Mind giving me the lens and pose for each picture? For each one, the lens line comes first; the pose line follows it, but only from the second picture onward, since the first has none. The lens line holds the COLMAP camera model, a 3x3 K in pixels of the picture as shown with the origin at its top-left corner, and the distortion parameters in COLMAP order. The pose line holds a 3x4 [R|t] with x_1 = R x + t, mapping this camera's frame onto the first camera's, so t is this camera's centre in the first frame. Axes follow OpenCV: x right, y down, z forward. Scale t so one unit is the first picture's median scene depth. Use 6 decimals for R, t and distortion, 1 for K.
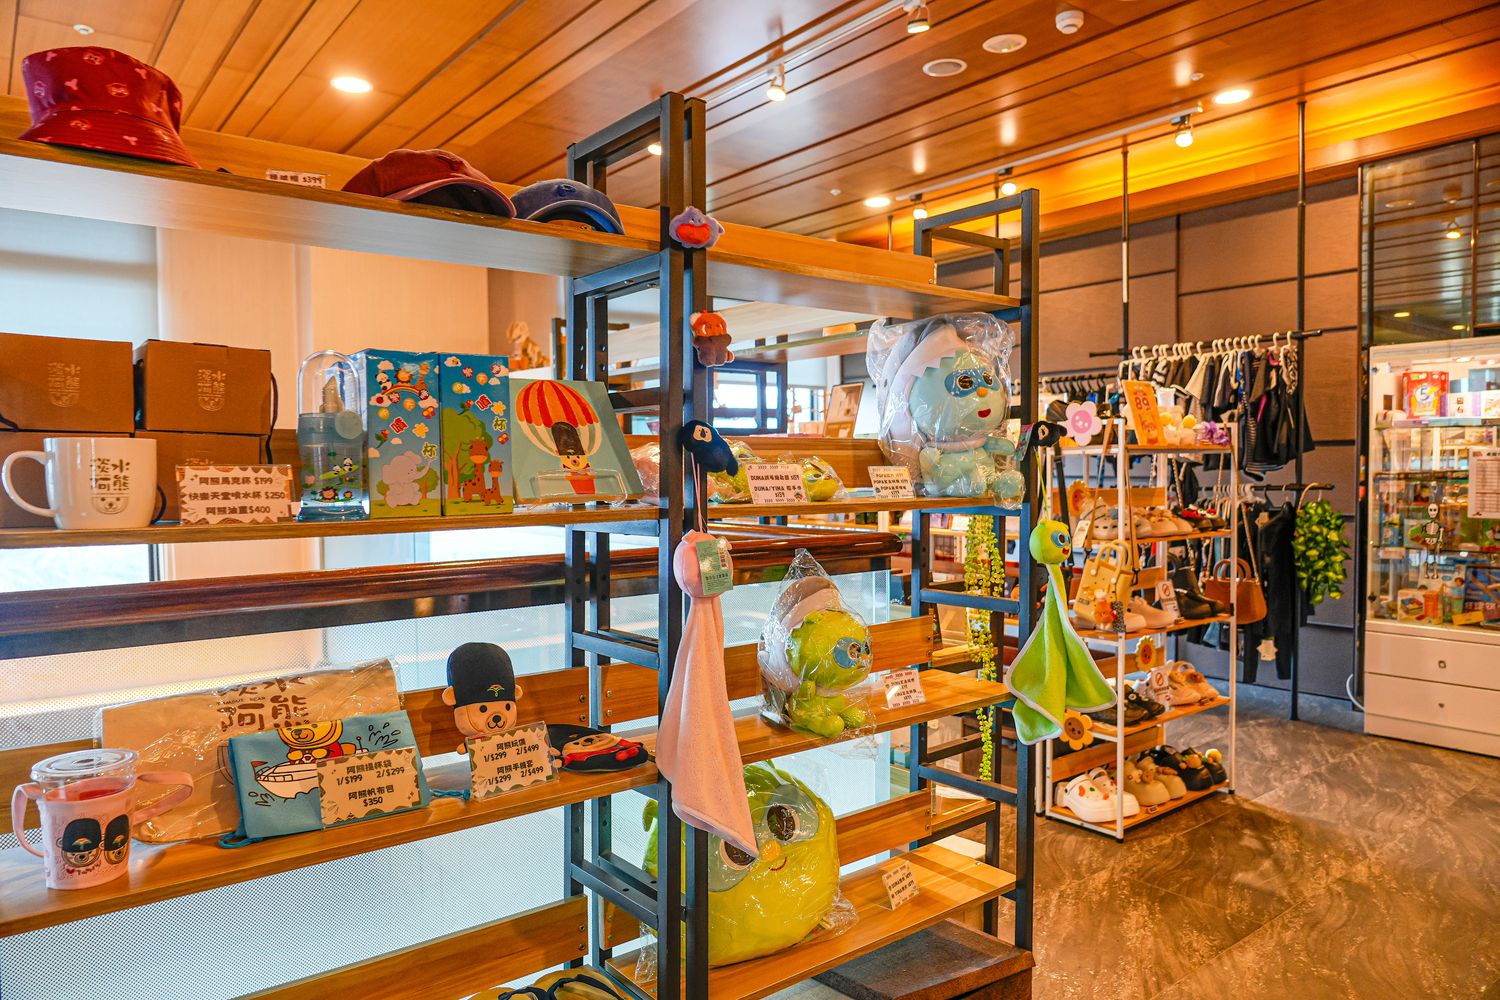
lens RADIAL K [[1003.5, 0, 750.2], [0, 1003.5, 496.5], [0, 0, 1]] dist [-0.005520, -0.001430]
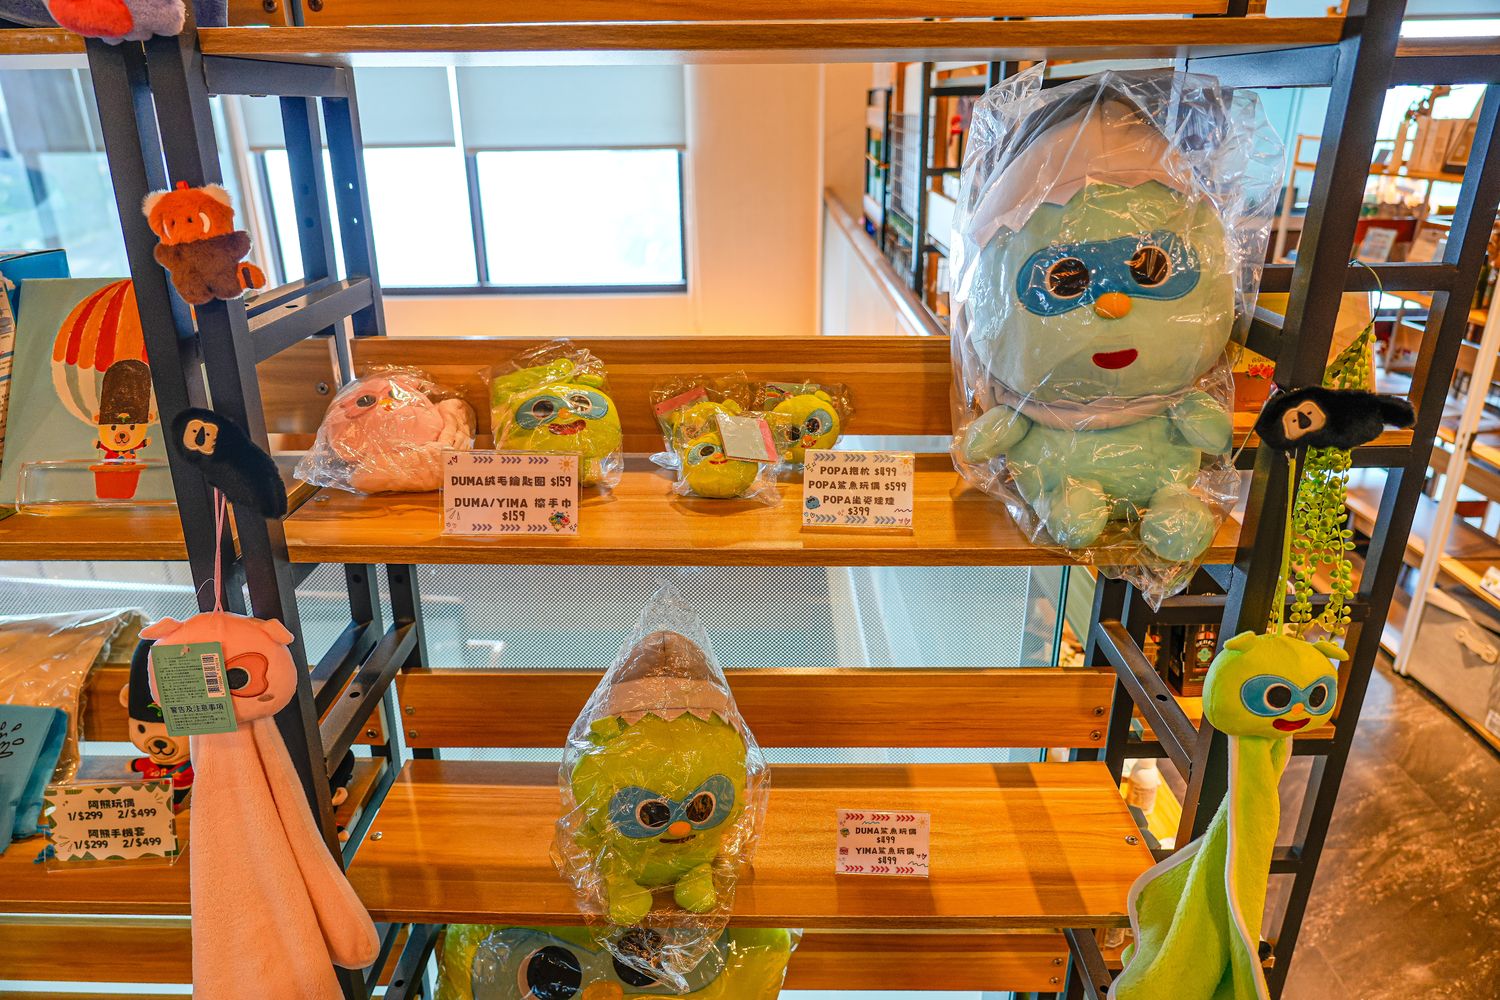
lens RADIAL K [[1003.5, 0, 746.2], [0, 1003.5, 497.1], [0, 0, 1]] dist [-0.005520, -0.001430]
pose [[0.776463, 0.237419, -0.583727, 0.485373], [-0.020750, 0.935442, 0.352870, -0.224944], [0.629821, -0.261878, 0.731263, 0.803282]]
